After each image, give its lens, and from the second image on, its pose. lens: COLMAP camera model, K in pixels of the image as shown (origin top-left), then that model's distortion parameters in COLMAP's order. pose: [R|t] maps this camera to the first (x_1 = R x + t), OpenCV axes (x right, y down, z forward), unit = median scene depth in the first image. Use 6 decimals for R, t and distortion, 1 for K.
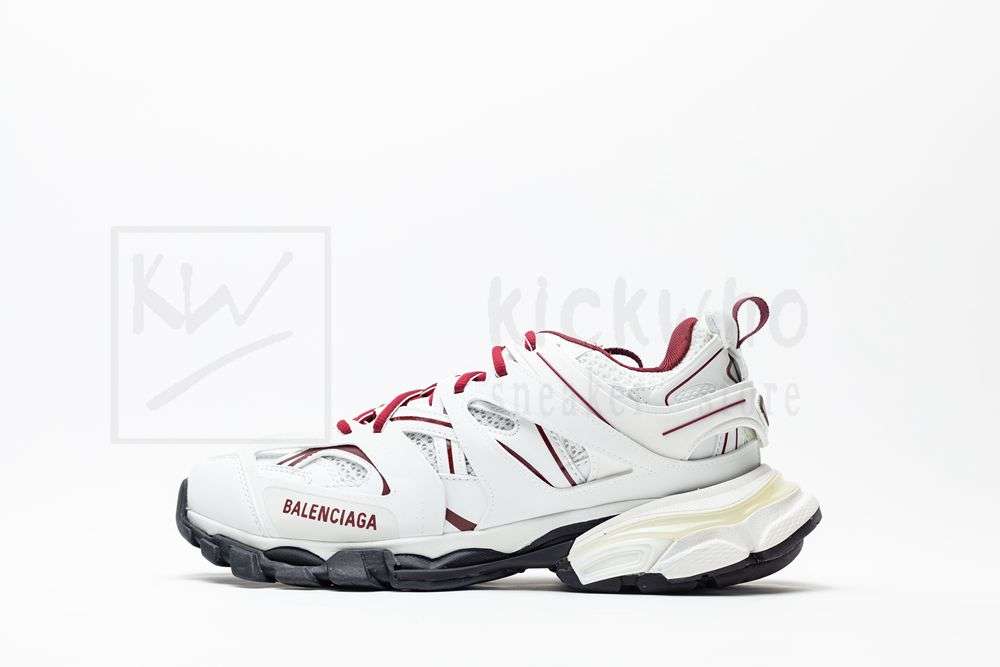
lens RADIAL K [[1681.1, 0, 501.8], [0, 1681.1, 334.0], [0, 0, 1]] dist [0.002670, 0.000000]
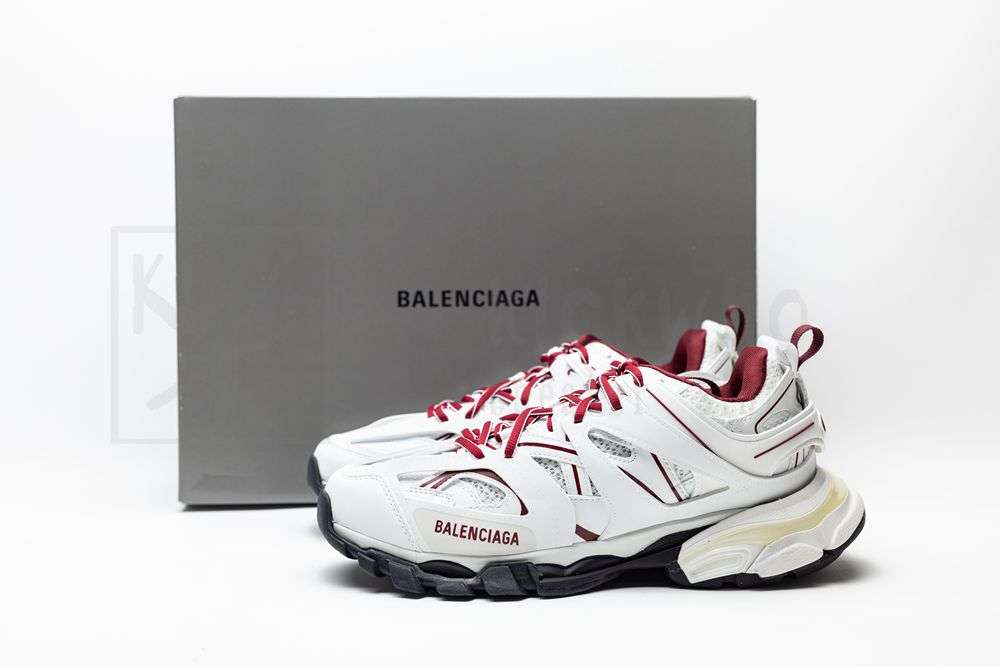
lens RADIAL K [[1681.1, 0, 493.5], [0, 1681.1, 329.7], [0, 0, 1]] dist [0.002670, 0.000000]
pose [[0.980738, -0.028821, 0.193191, -0.313921], [-0.002935, 0.986768, 0.162114, -0.223019], [-0.195307, -0.159558, 0.967676, -0.114527]]
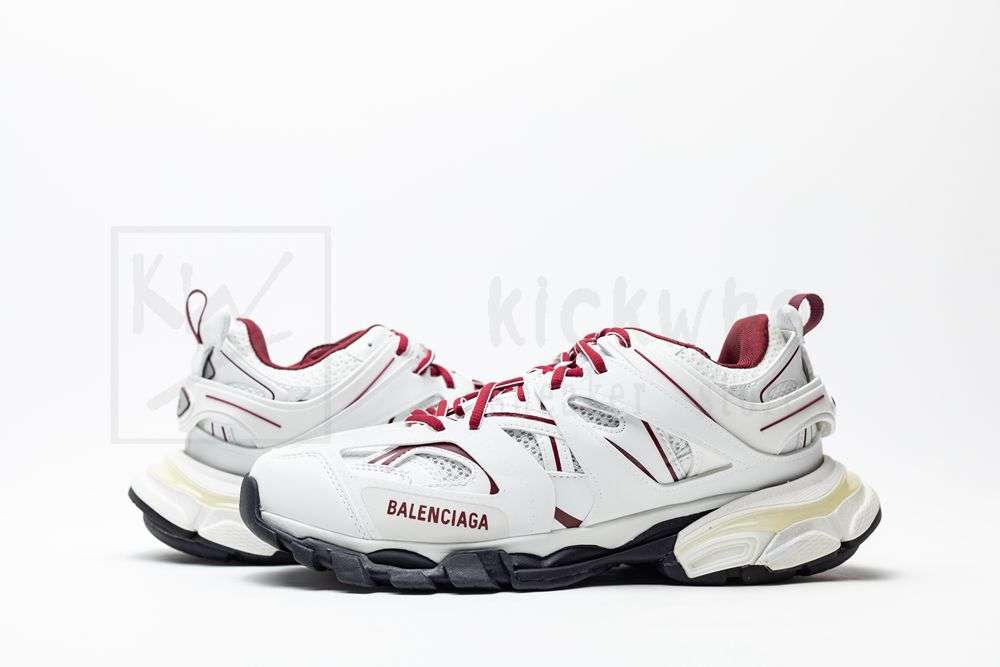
lens RADIAL K [[1681.1, 0, 504.8], [0, 1681.1, 335.7], [0, 0, 1]] dist [0.002670, 0.000000]
pose [[0.958374, 0.003539, 0.285493, -0.345063], [-0.016861, 0.998879, 0.044221, -0.040709], [-0.285017, -0.047194, 0.957360, 0.058542]]
